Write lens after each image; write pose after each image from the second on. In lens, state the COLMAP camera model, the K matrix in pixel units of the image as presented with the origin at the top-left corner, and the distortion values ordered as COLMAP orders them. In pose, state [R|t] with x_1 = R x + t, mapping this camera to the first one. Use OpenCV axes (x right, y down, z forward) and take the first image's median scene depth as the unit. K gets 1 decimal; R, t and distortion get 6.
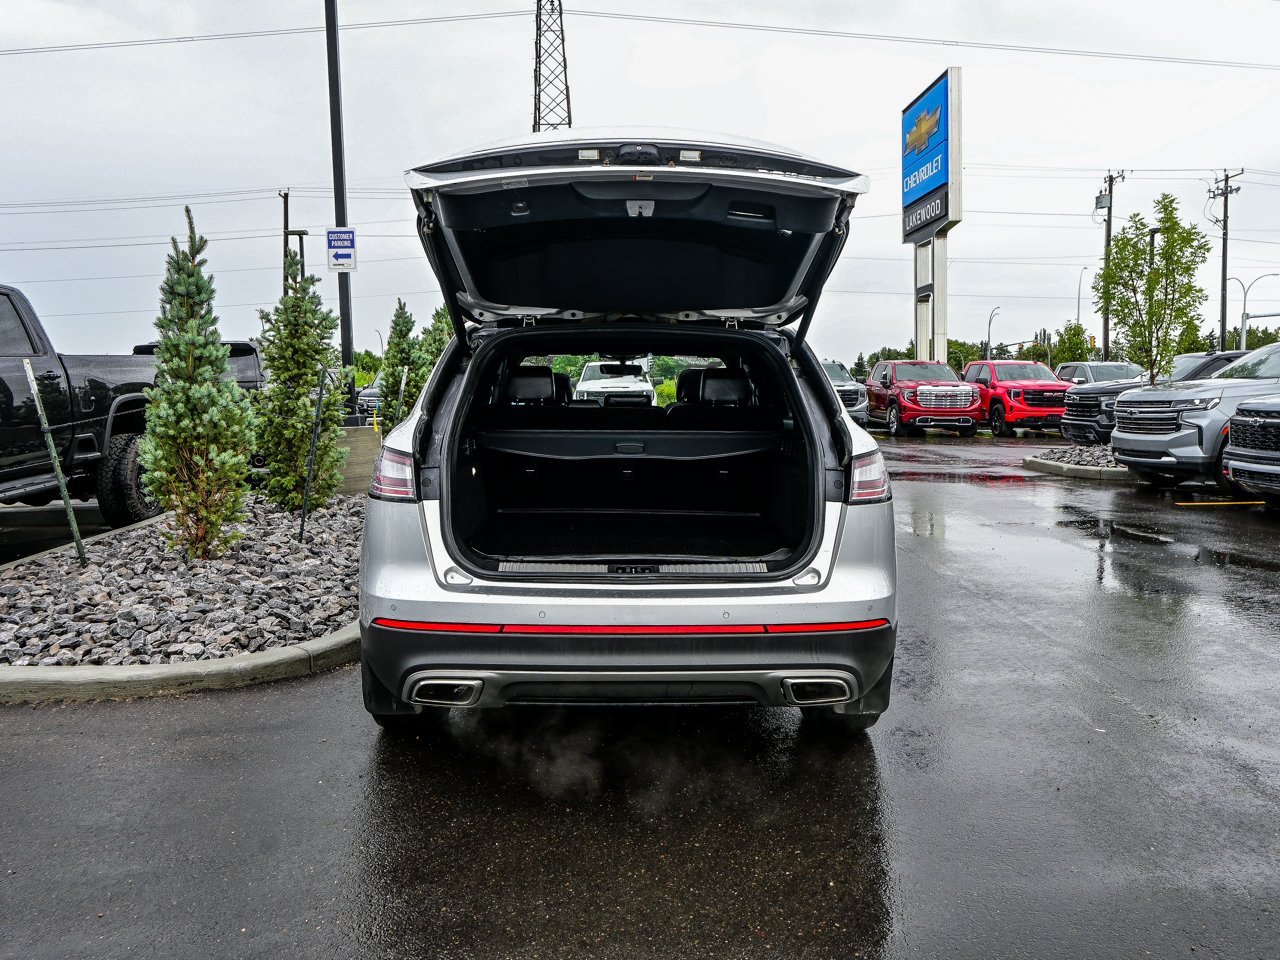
lens RADIAL K [[1008.6, 0, 635.2], [0, 1008.6, 485.2], [0, 0, 1]] dist [-0.035739, 0.014309]
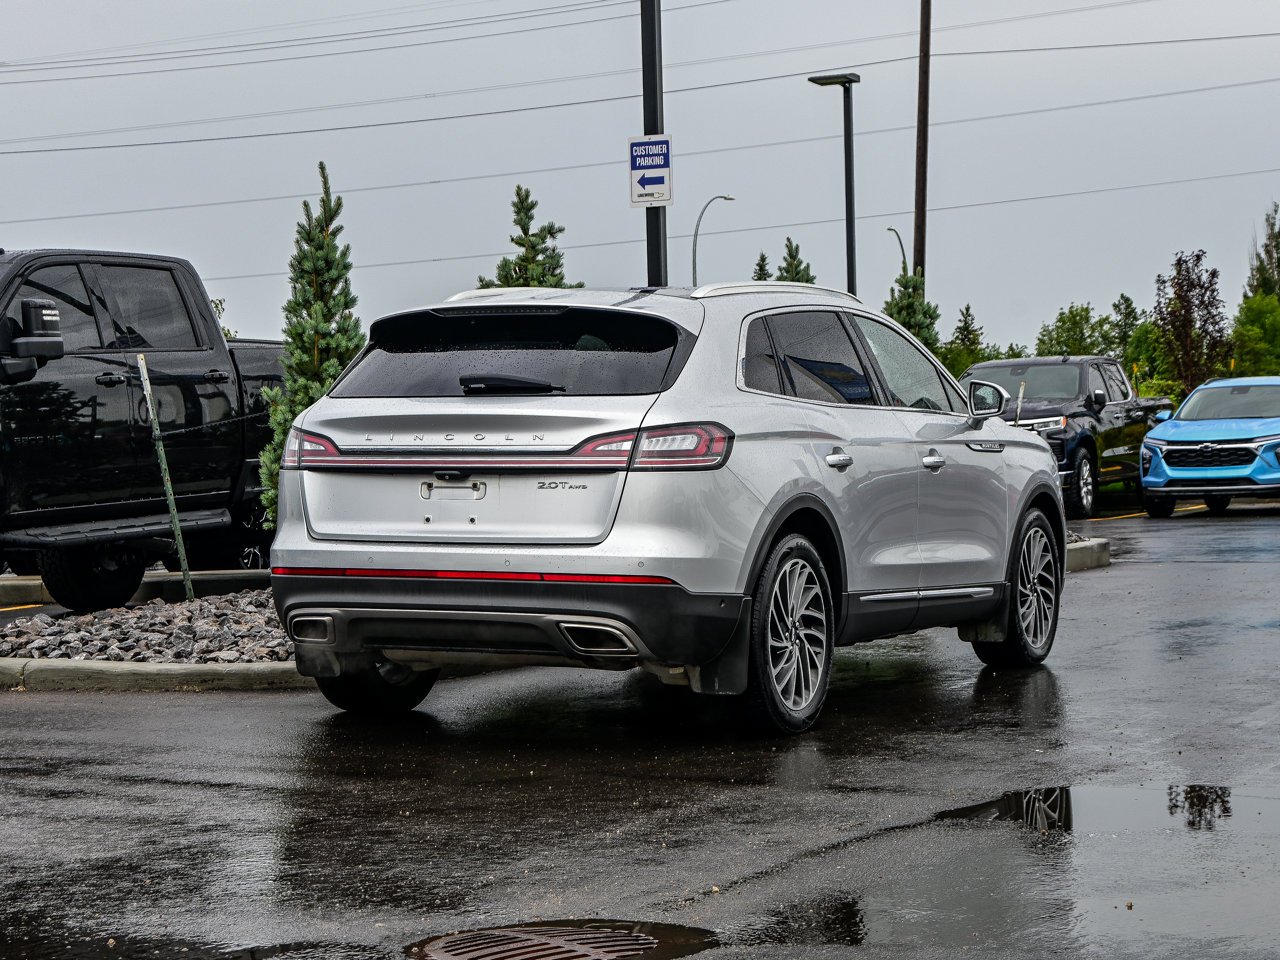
lens RADIAL K [[3124.5, 0, 640.0], [0, 3124.5, 480.0], [0, 0, 1]] dist [-0.044355, -0.221148]
pose [[0.872880, -0.000836, -0.487934, 0.646977], [-0.037703, 0.996893, -0.069156, 0.090715], [0.486476, 0.078761, 0.870136, -0.673856]]
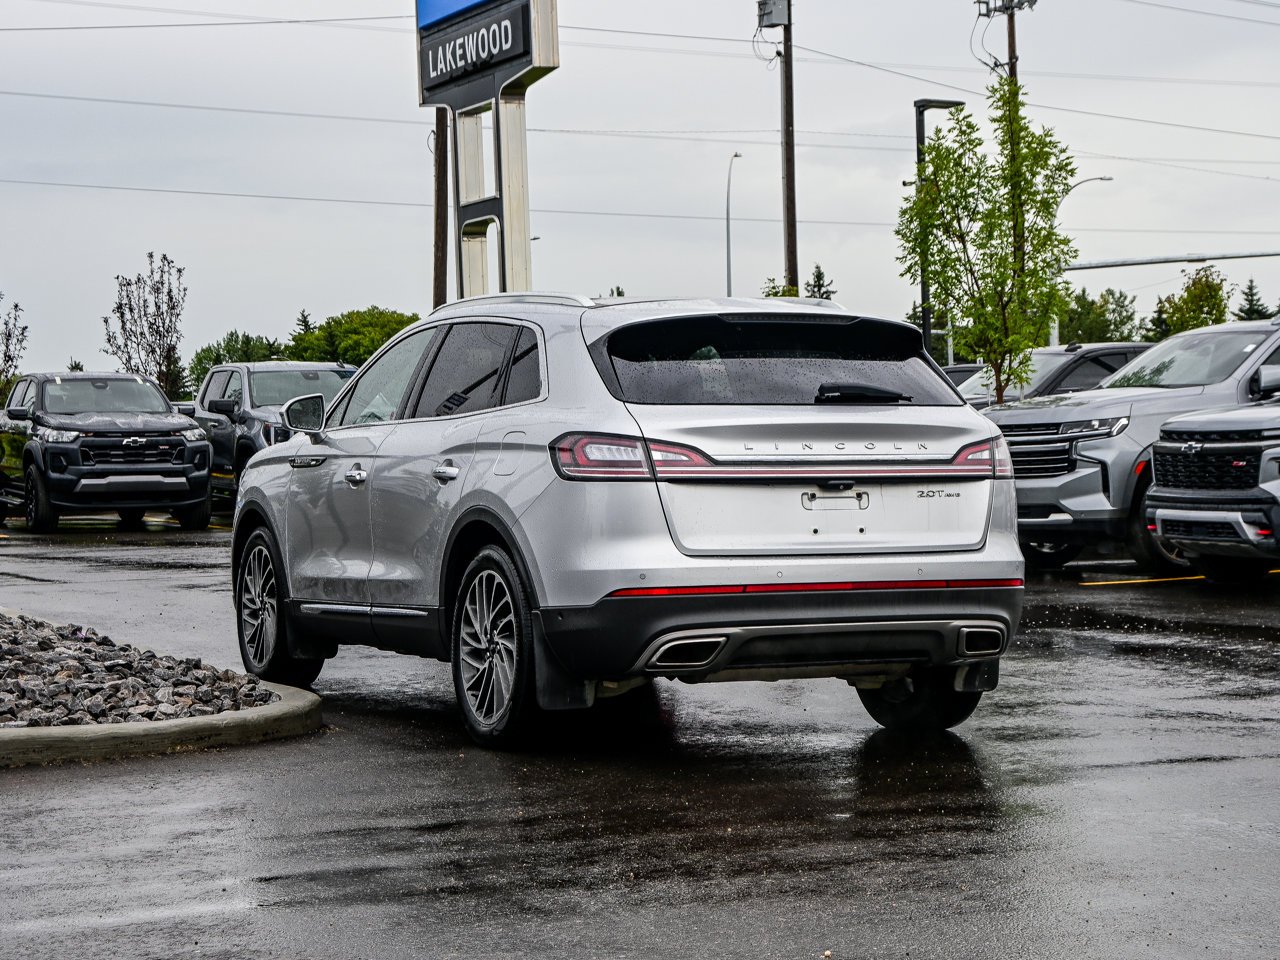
lens RADIAL K [[3124.5, 0, 640.0], [0, 3124.5, 480.0], [0, 0, 1]] dist [-0.044355, -0.221148]
pose [[0.906458, -0.013943, 0.422066, -0.562203], [0.050916, 0.995772, -0.076455, 0.092825], [-0.419215, 0.090793, 0.903335, -0.695657]]
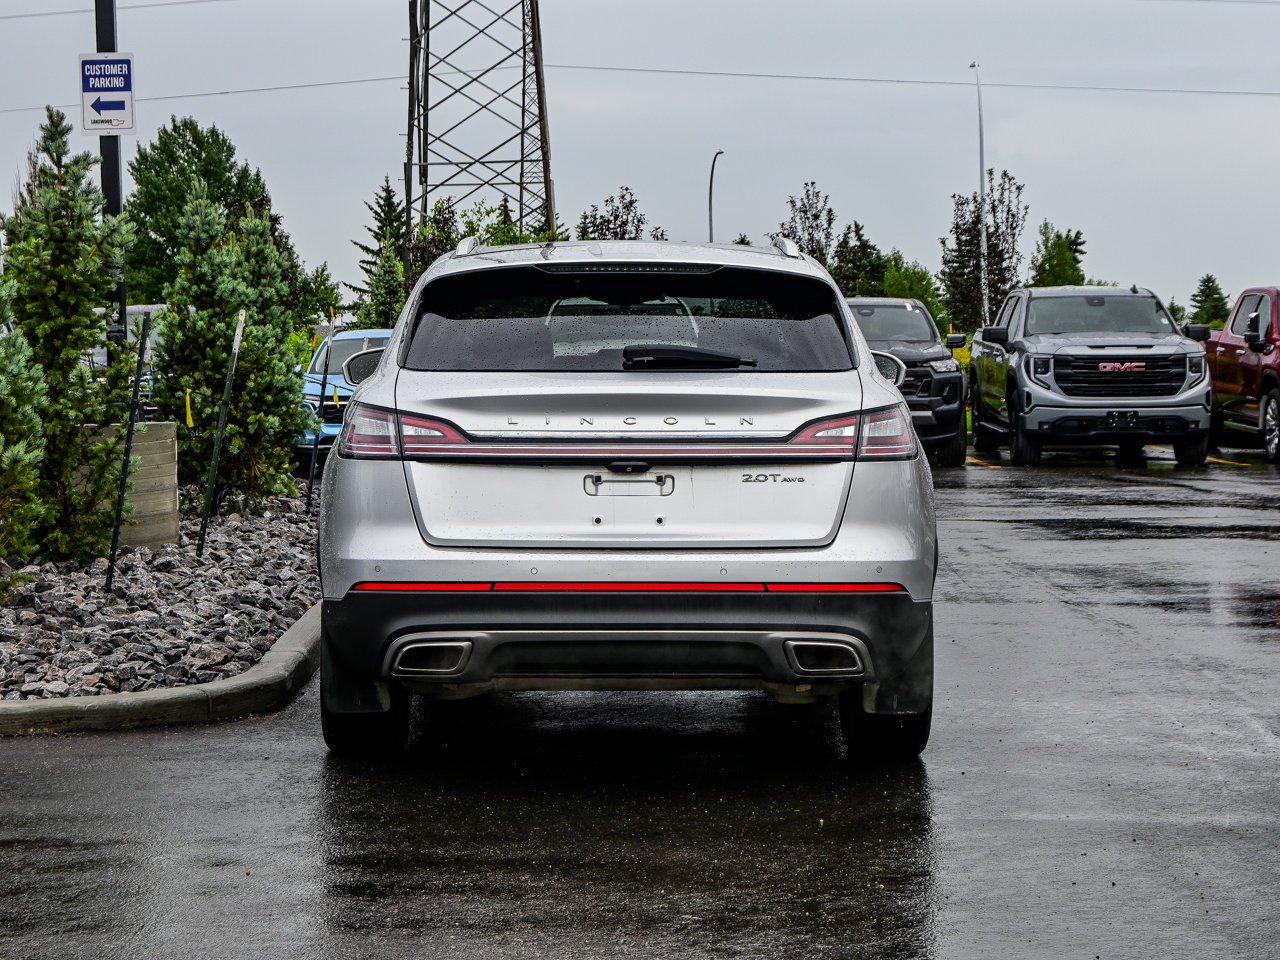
lens RADIAL K [[3185.5, 0, 640.0], [0, 3185.5, 480.0], [0, 0, 1]] dist [-0.061470, -0.231732]
pose [[0.999846, -0.004151, -0.017022, 0.020434], [0.003135, 0.998237, -0.059270, 0.073080], [0.017238, 0.059208, 0.998097, -0.678523]]
